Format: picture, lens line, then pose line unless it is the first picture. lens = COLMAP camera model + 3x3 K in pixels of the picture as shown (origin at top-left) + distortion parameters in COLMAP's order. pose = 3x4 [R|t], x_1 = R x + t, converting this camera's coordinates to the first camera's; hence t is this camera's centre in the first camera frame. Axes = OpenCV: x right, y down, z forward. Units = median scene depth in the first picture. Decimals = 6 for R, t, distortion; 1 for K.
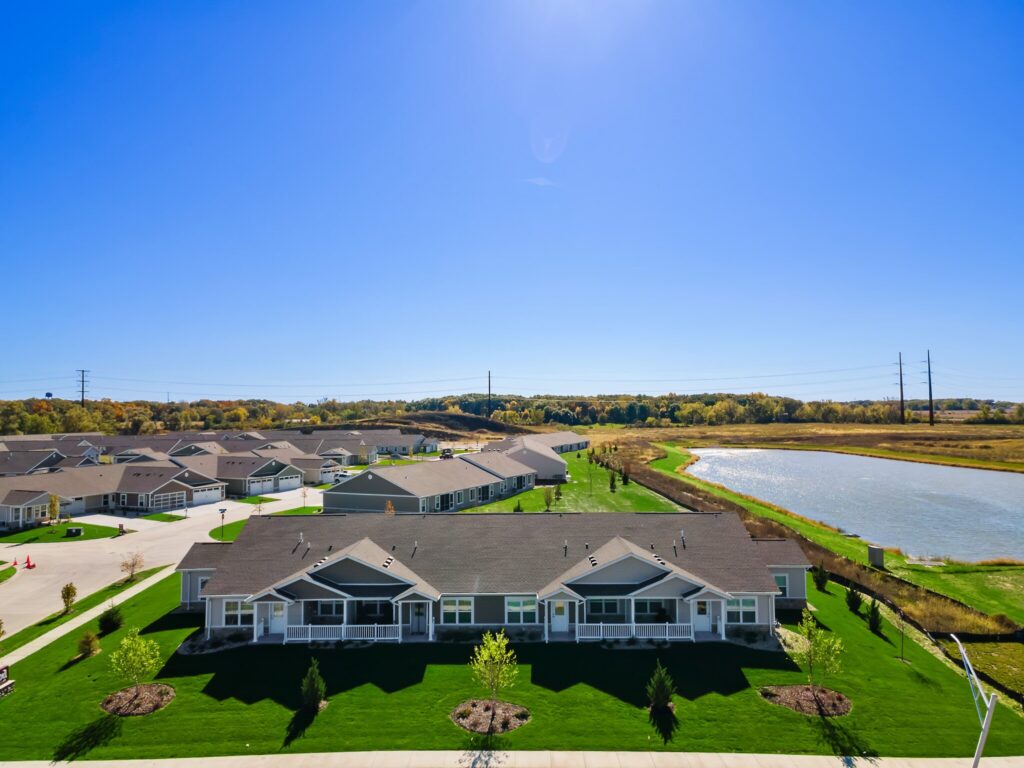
lens RADIAL K [[720.0, 0, 512.0], [0, 720.0, 384.0], [0, 0, 1]] dist [0.030970, -0.000511]
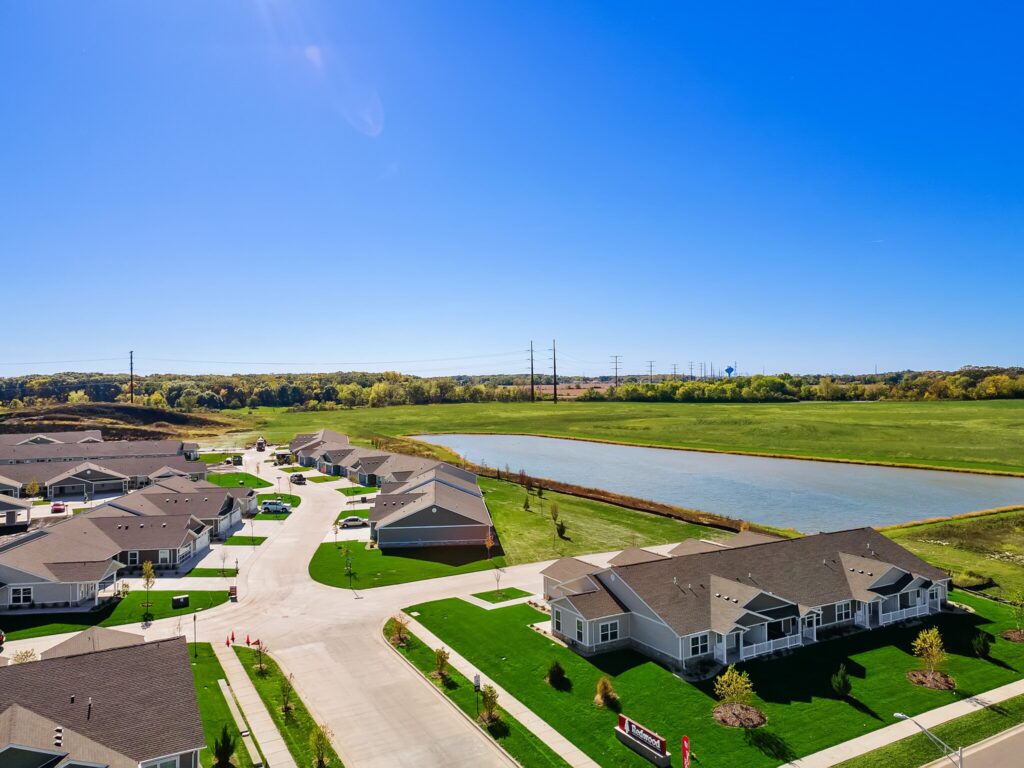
lens RADIAL K [[720.0, 0, 512.0], [0, 720.0, 384.0], [0, 0, 1]] dist [0.030970, -0.000511]
pose [[0.884957, -0.006616, 0.465625, -0.108642], [-0.006383, 0.999633, 0.026336, -0.016363], [-0.465629, -0.026279, 0.884590, -0.000084]]
